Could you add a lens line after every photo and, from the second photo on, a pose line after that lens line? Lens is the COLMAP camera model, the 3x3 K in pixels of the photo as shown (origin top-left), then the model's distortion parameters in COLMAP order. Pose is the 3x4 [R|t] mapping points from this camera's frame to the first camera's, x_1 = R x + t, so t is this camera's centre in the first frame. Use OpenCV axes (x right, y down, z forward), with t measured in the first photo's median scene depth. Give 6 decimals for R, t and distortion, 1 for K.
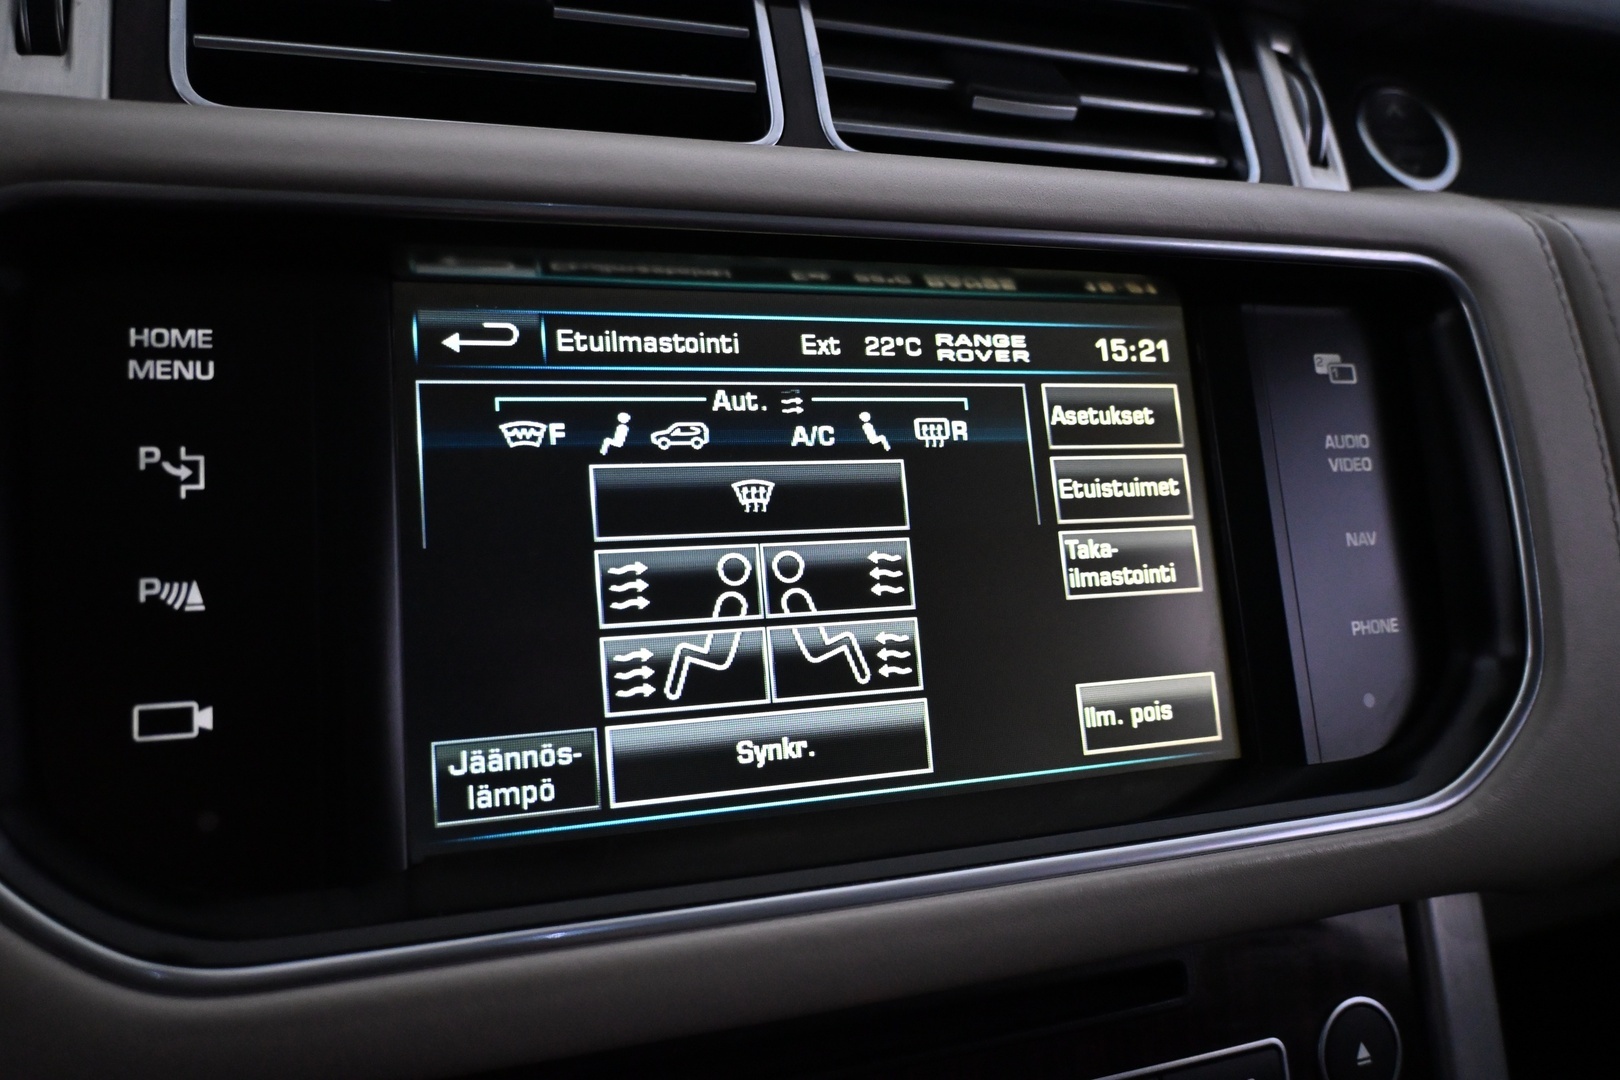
lens RADIAL K [[1213.8, 0, 804.5], [0, 1213.8, 540.0], [0, 0, 1]] dist [-0.008553, 0.005897]
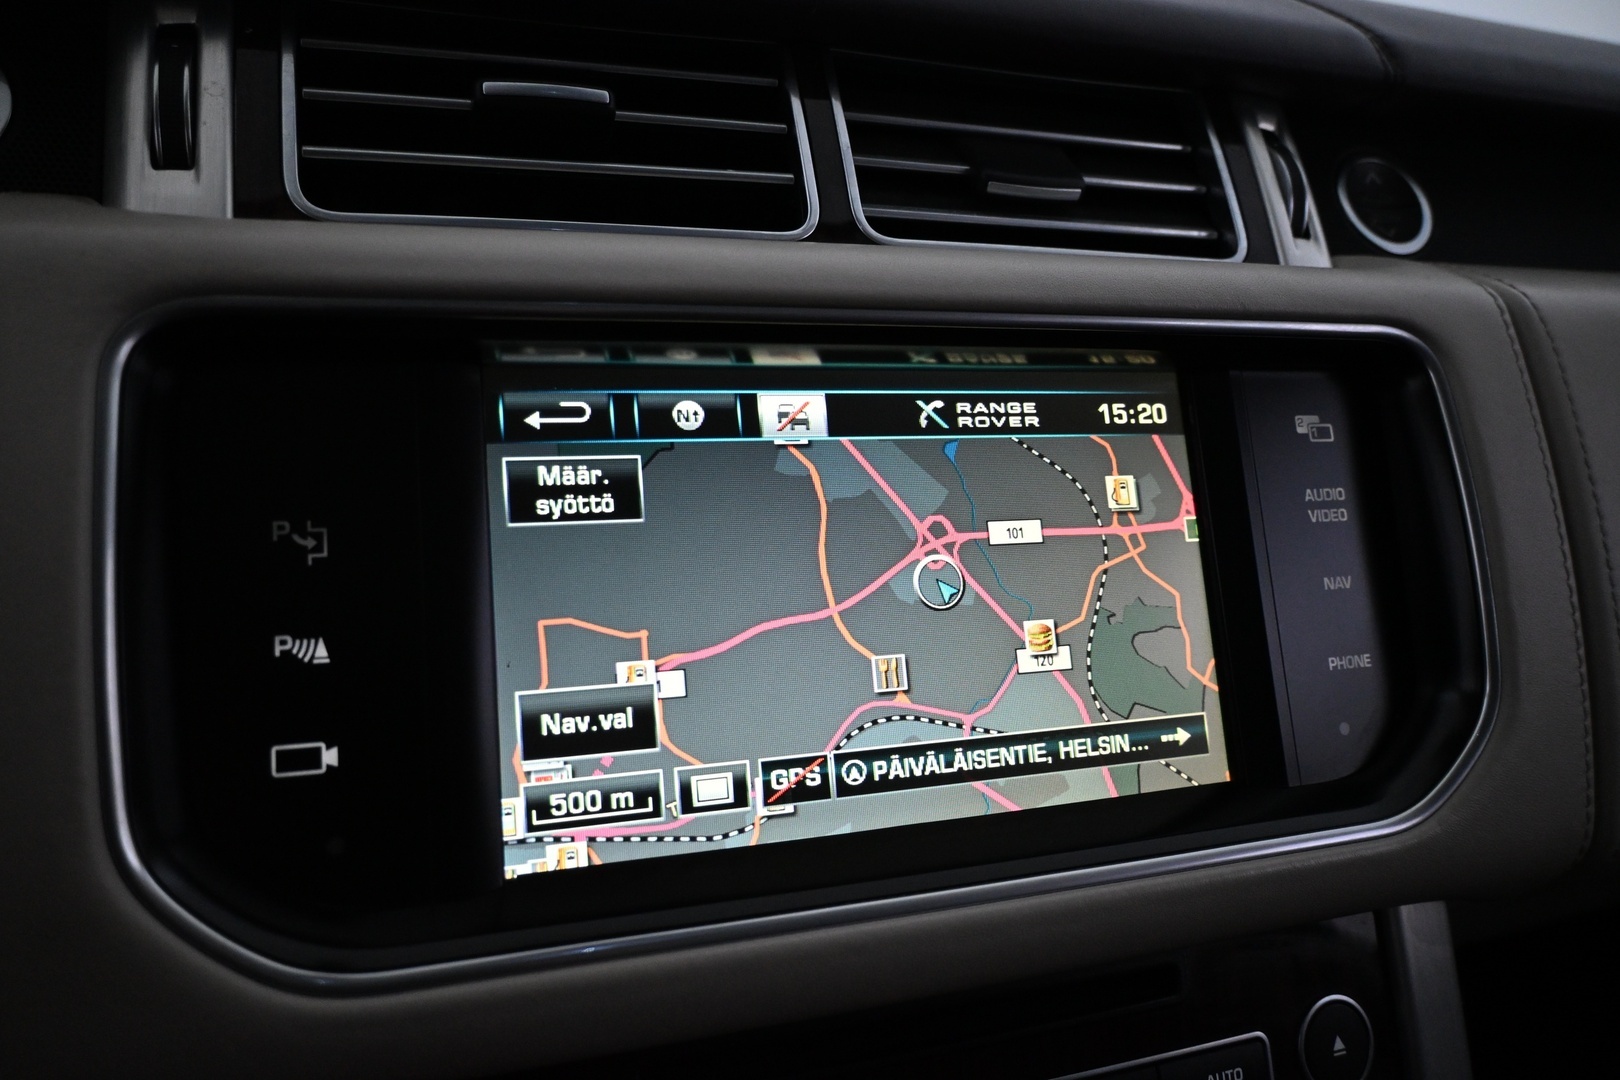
lens RADIAL K [[1213.8, 0, 804.5], [0, 1213.8, 540.0], [0, 0, 1]] dist [-0.008553, 0.005897]
pose [[0.999996, -0.001191, 0.002467, -0.033294], [0.001187, 0.999998, 0.001552, -0.044168], [-0.002469, -0.001549, 0.999996, -0.114296]]
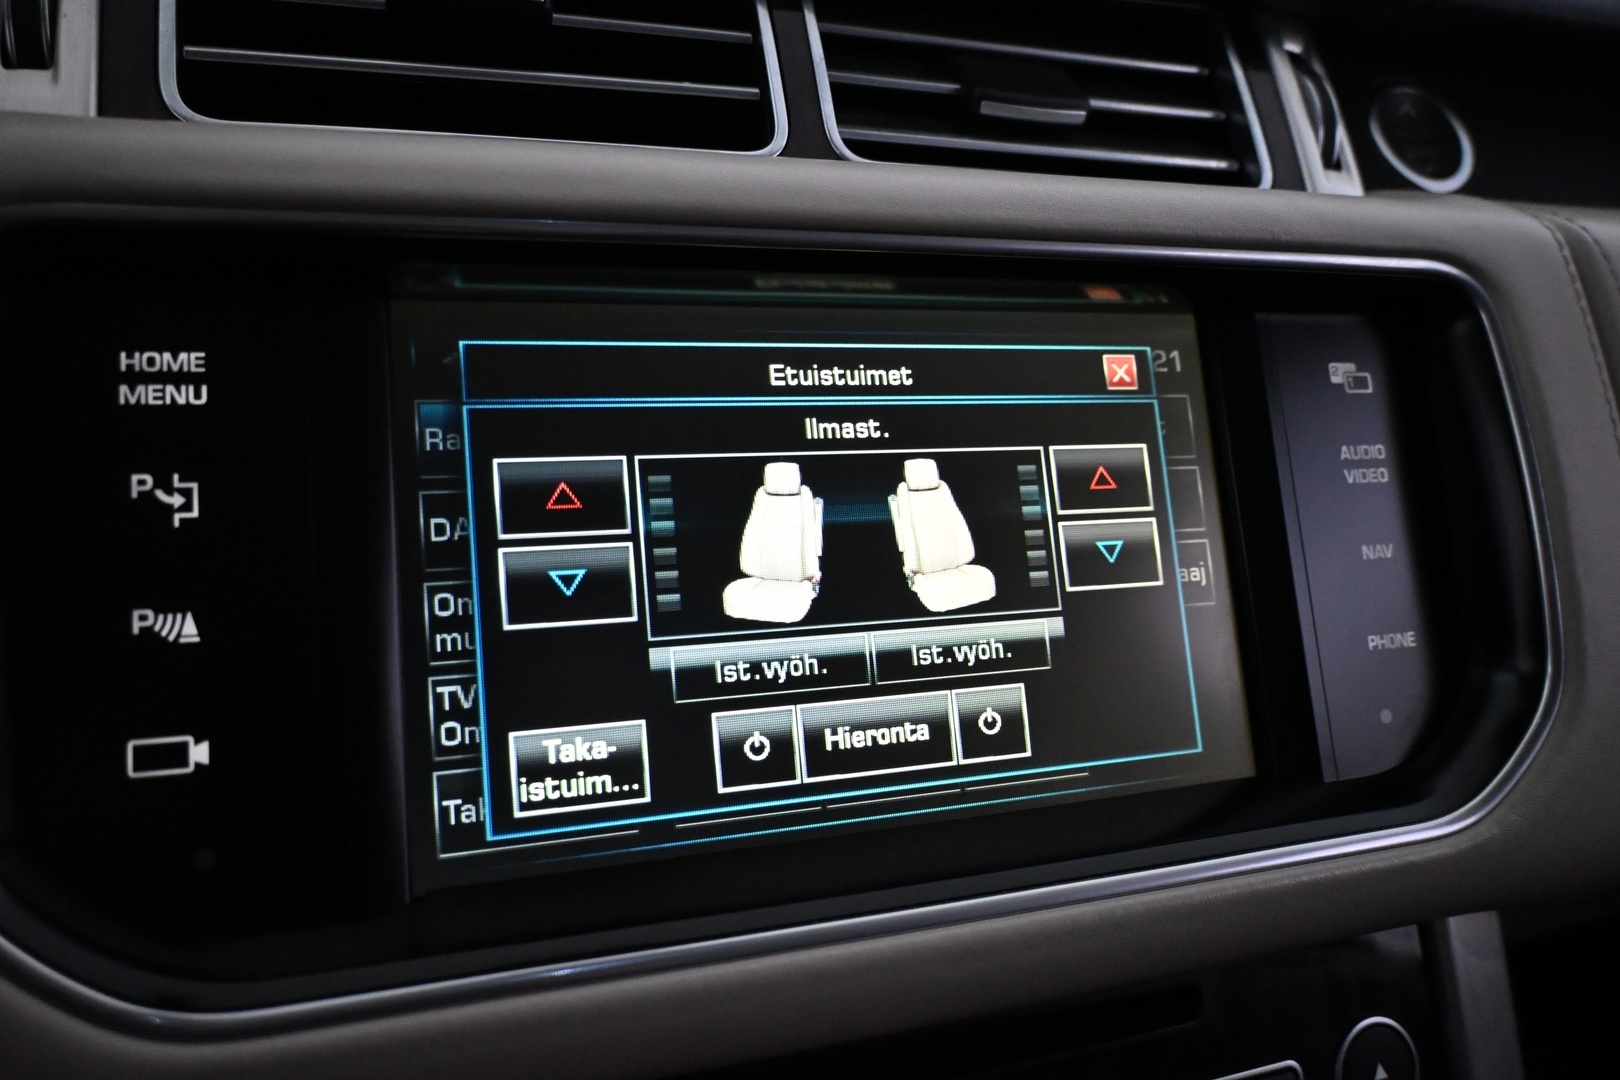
lens RADIAL K [[1213.8, 0, 804.5], [0, 1213.8, 540.0], [0, 0, 1]] dist [-0.008553, 0.005897]
pose [[0.999988, -0.004944, -0.000116, -0.005352], [0.004945, 0.999949, 0.008754, -0.022054], [0.000073, -0.008754, 0.999962, 0.018105]]
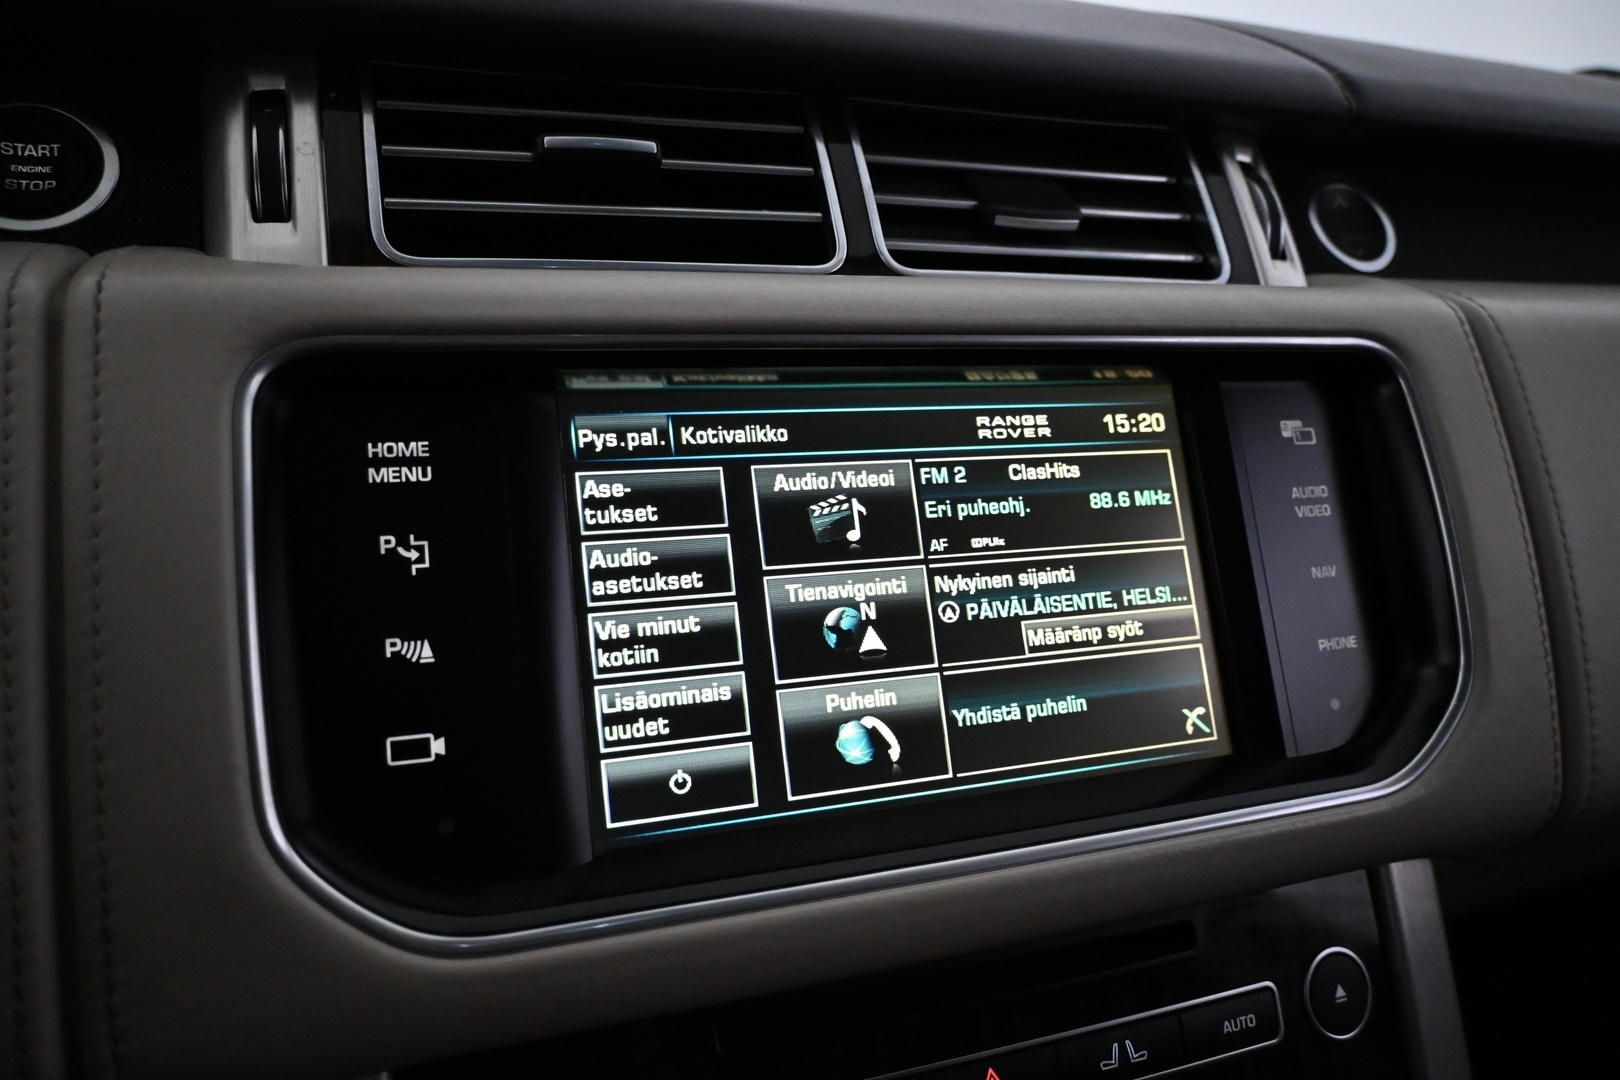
lens RADIAL K [[1215.2, 0, 810.0], [0, 1215.2, 540.0], [0, 0, 1]] dist [-0.000528, -0.004887]
pose [[0.999230, -0.027846, 0.027654, -0.095104], [0.028328, 0.999451, -0.017190, -0.027693], [-0.027160, 0.017960, 0.999470, -0.219599]]
